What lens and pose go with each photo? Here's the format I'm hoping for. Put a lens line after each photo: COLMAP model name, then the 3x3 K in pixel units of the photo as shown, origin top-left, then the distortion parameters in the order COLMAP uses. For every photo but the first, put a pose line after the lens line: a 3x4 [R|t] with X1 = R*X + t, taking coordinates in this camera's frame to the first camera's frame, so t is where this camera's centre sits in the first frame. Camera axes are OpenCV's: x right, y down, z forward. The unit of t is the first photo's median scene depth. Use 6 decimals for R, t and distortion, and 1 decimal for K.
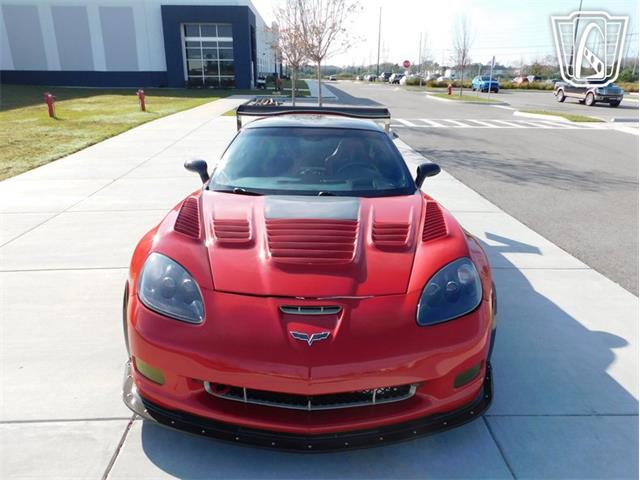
lens RADIAL K [[470.3, 0, 320.6], [0, 470.3, 234.0], [0, 0, 1]] dist [-0.009472, 0.009866]
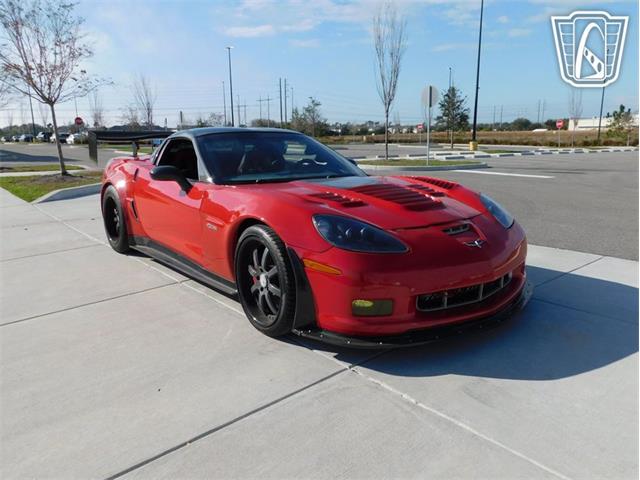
lens RADIAL K [[470.3, 0, 317.2], [0, 470.3, 236.4], [0, 0, 1]] dist [-0.009472, 0.009866]
pose [[0.782834, -0.145923, 0.604877, -0.128725], [0.214054, 0.975936, -0.041590, 0.017086], [-0.584253, 0.162035, 0.795232, 0.020735]]
